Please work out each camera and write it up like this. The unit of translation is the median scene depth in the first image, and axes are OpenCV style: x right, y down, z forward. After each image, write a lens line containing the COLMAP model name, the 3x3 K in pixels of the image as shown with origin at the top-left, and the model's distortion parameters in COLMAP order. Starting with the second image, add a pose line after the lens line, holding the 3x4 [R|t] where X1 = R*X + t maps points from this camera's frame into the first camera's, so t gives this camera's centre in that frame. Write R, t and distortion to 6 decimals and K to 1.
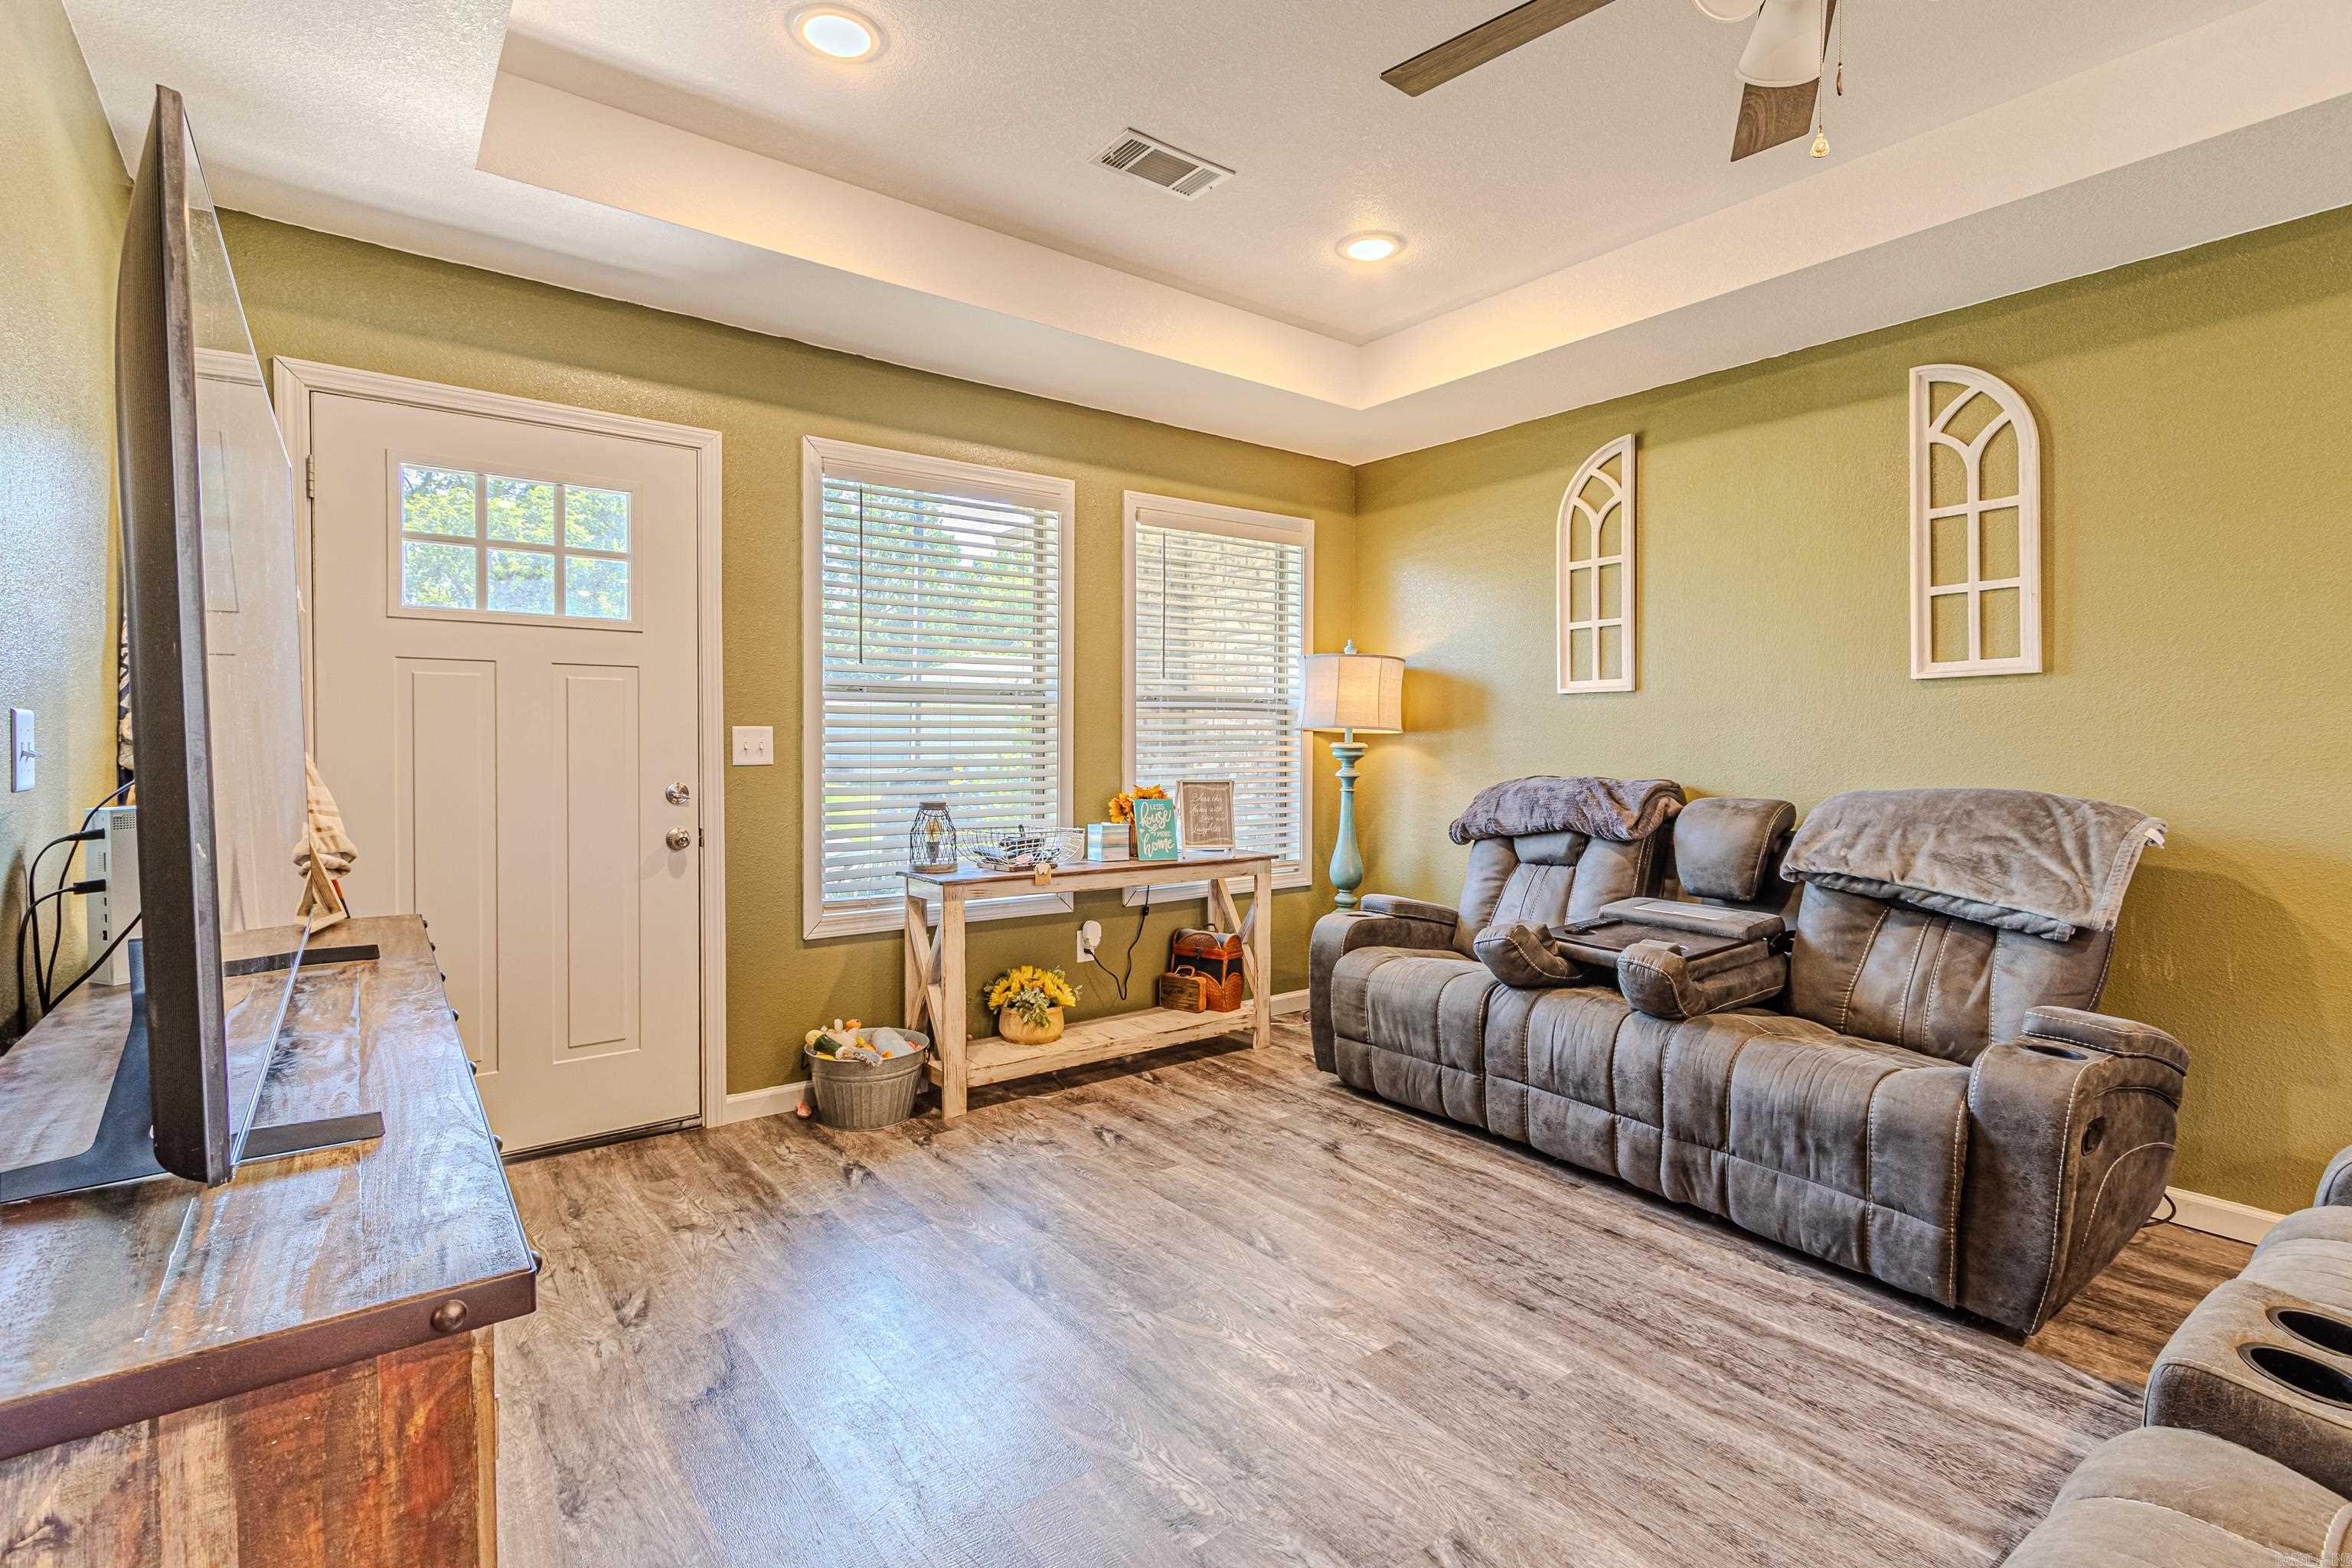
lens RADIAL K [[1079.5, 0, 1155.9], [0, 1079.5, 763.6], [0, 0, 1]] dist [0.005077, -0.002449]
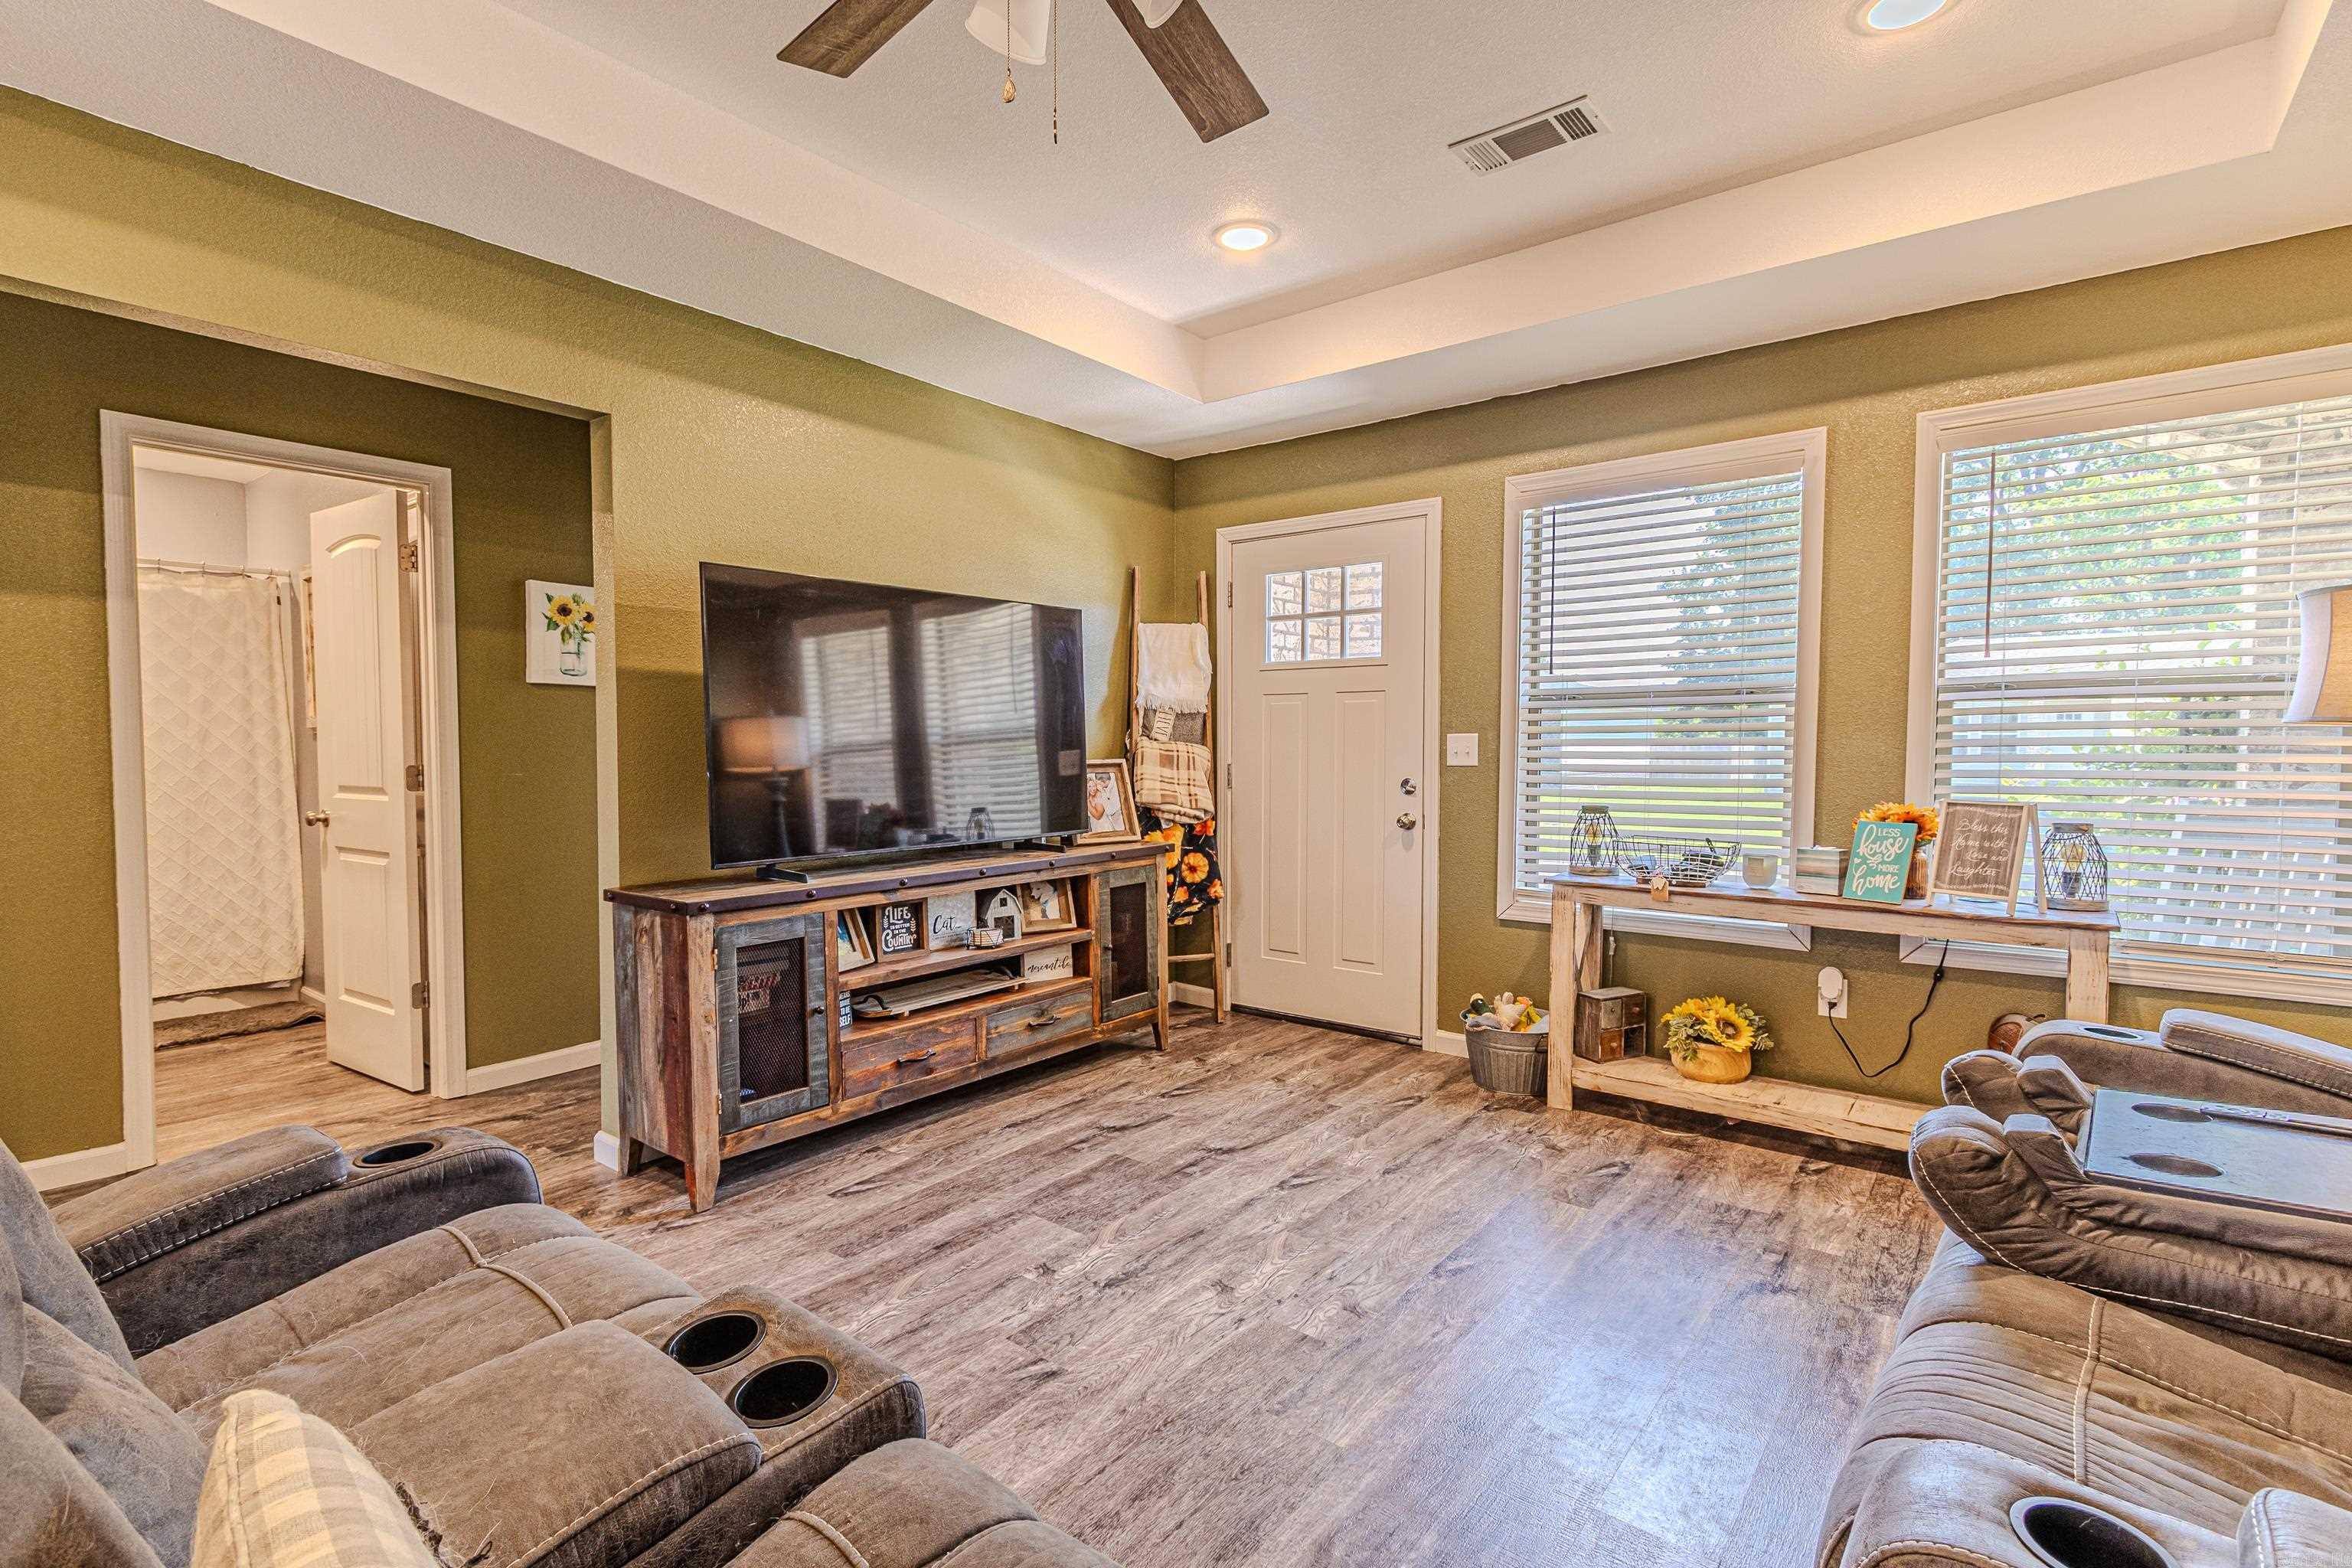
lens RADIAL K [[1079.5, 0, 1175.9], [0, 1079.5, 793.6], [0, 0, 1]] dist [0.005077, -0.002449]
pose [[0.259075, 0.040497, -0.965008, 0.718389], [-0.021762, 0.999112, 0.036086, -0.004015], [0.965612, 0.011651, 0.259726, 0.379932]]
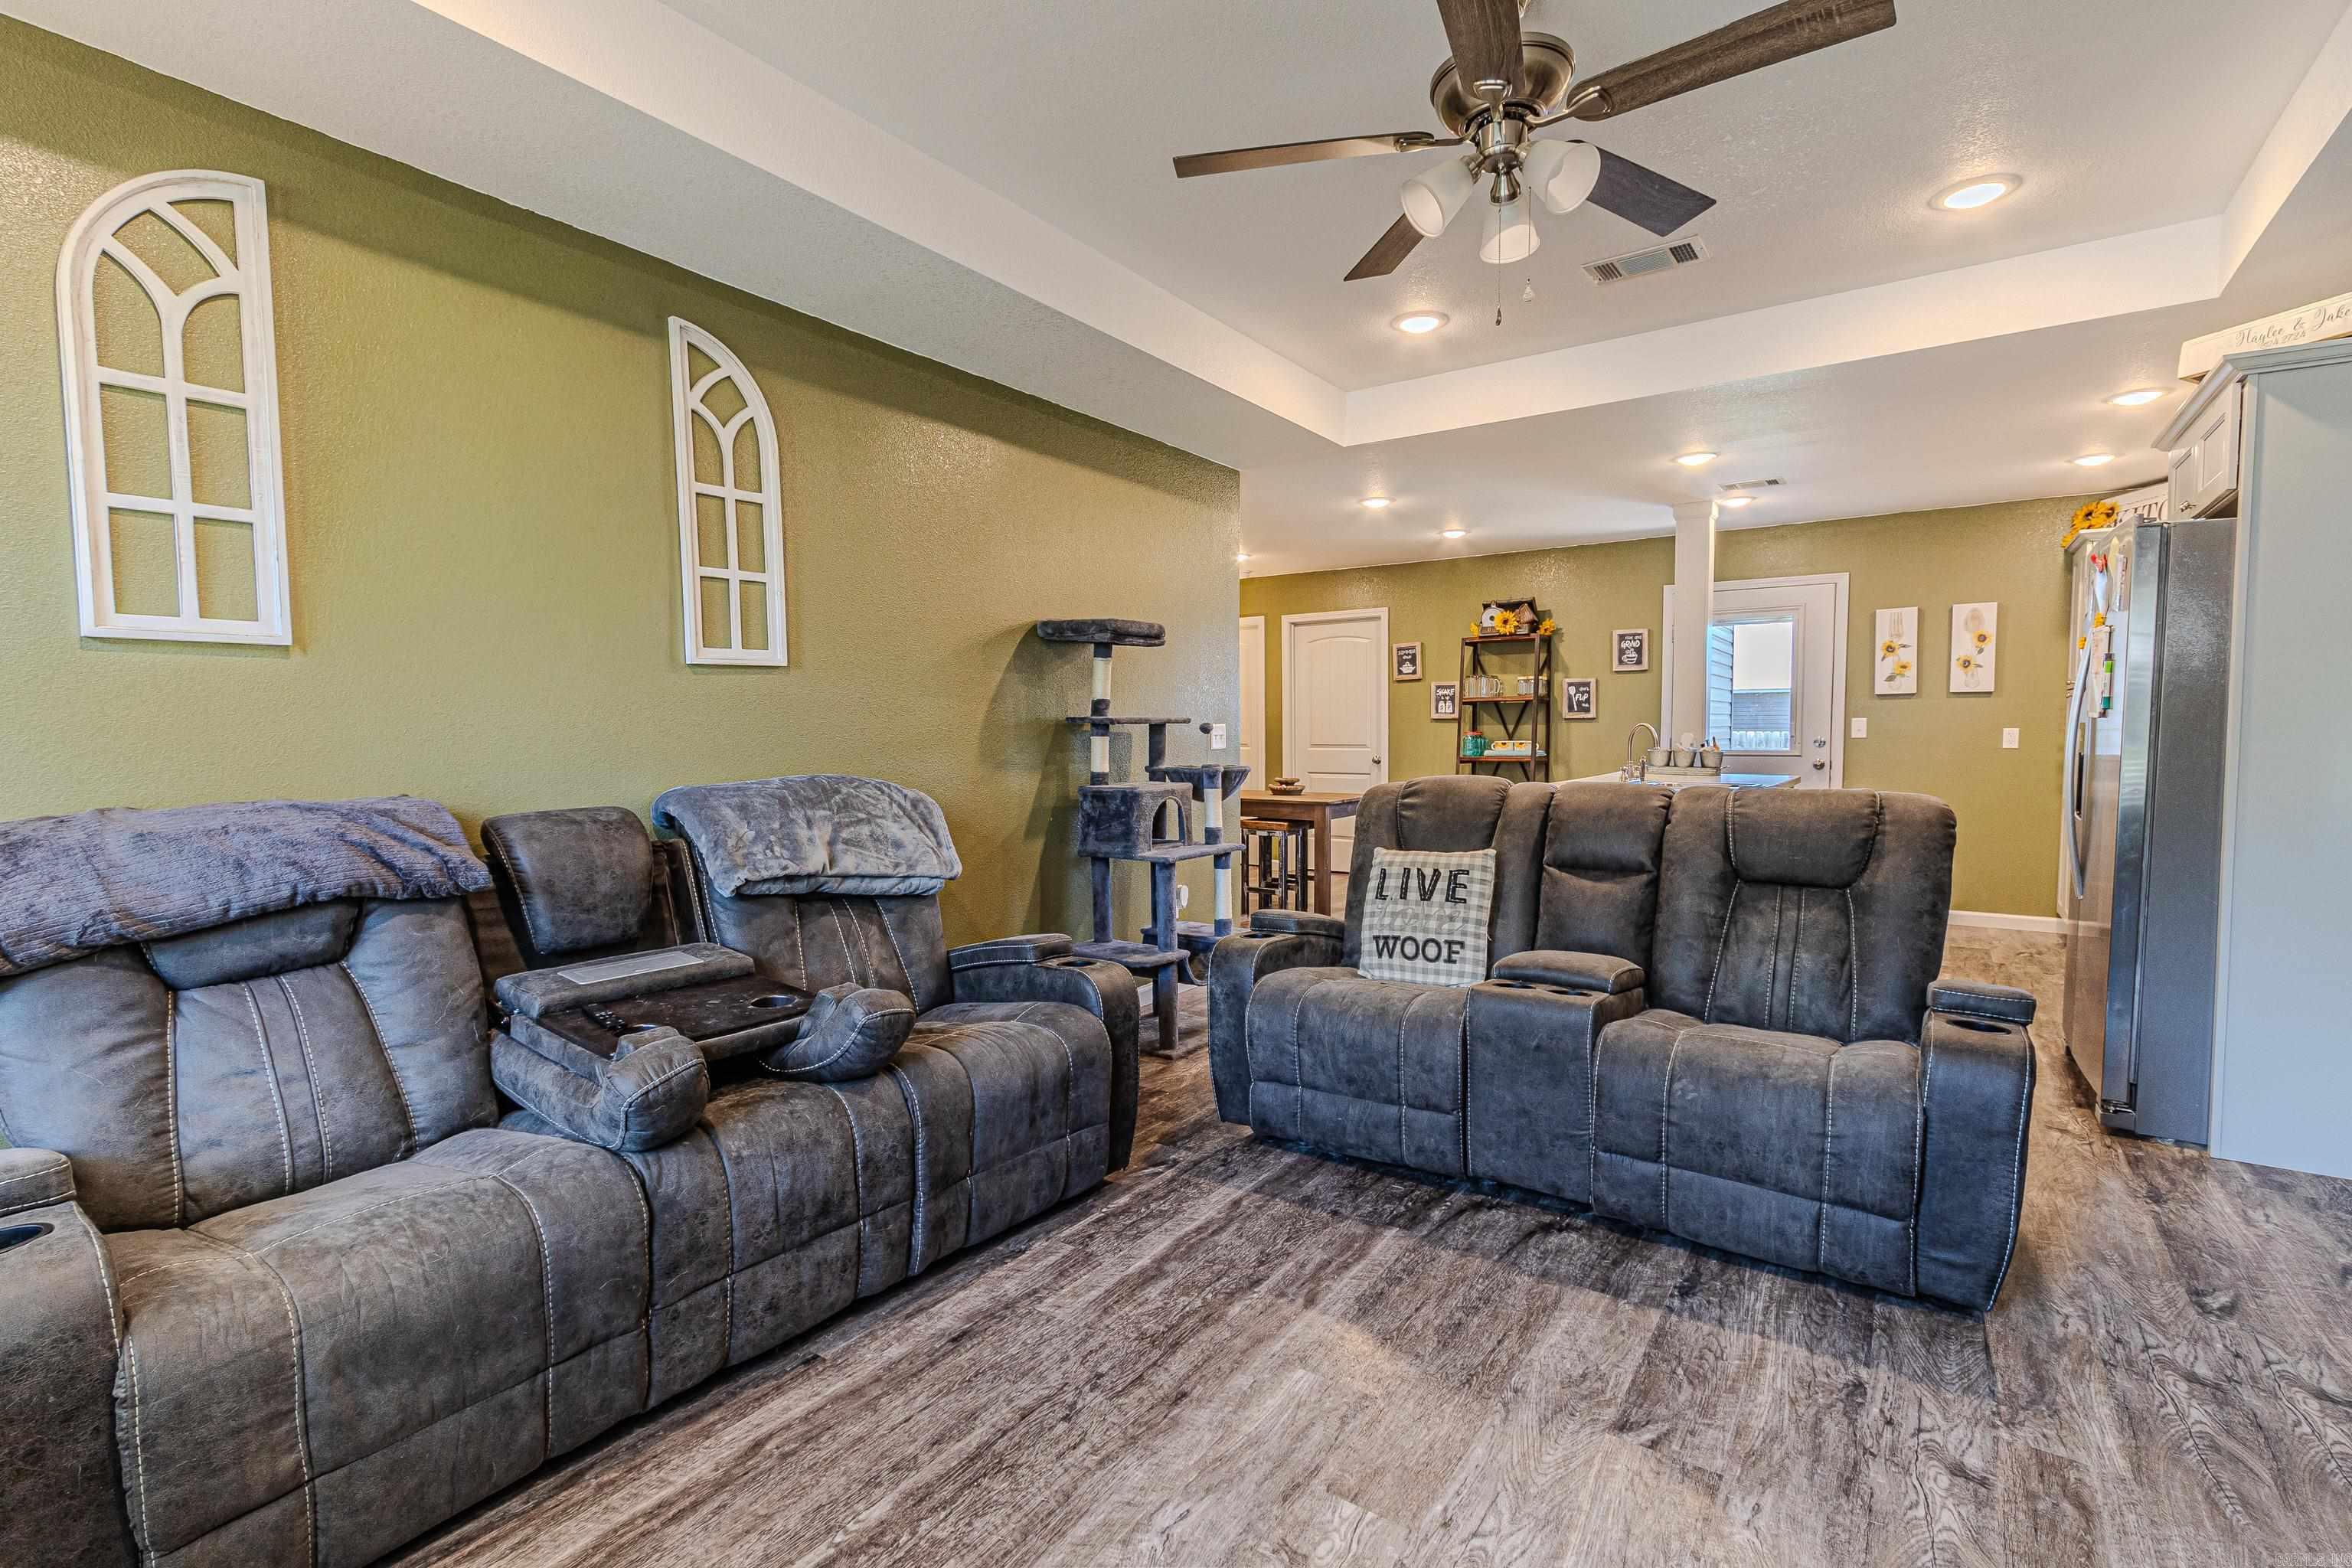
lens RADIAL K [[1079.5, 0, 1163.6], [0, 1079.5, 799.6], [0, 0, 1]] dist [0.005077, -0.002449]
pose [[-0.324059, -0.064252, 0.943852, -0.299375], [0.022759, 0.996873, 0.075675, -0.022512], [-0.945763, 0.046004, -0.321583, 0.888786]]
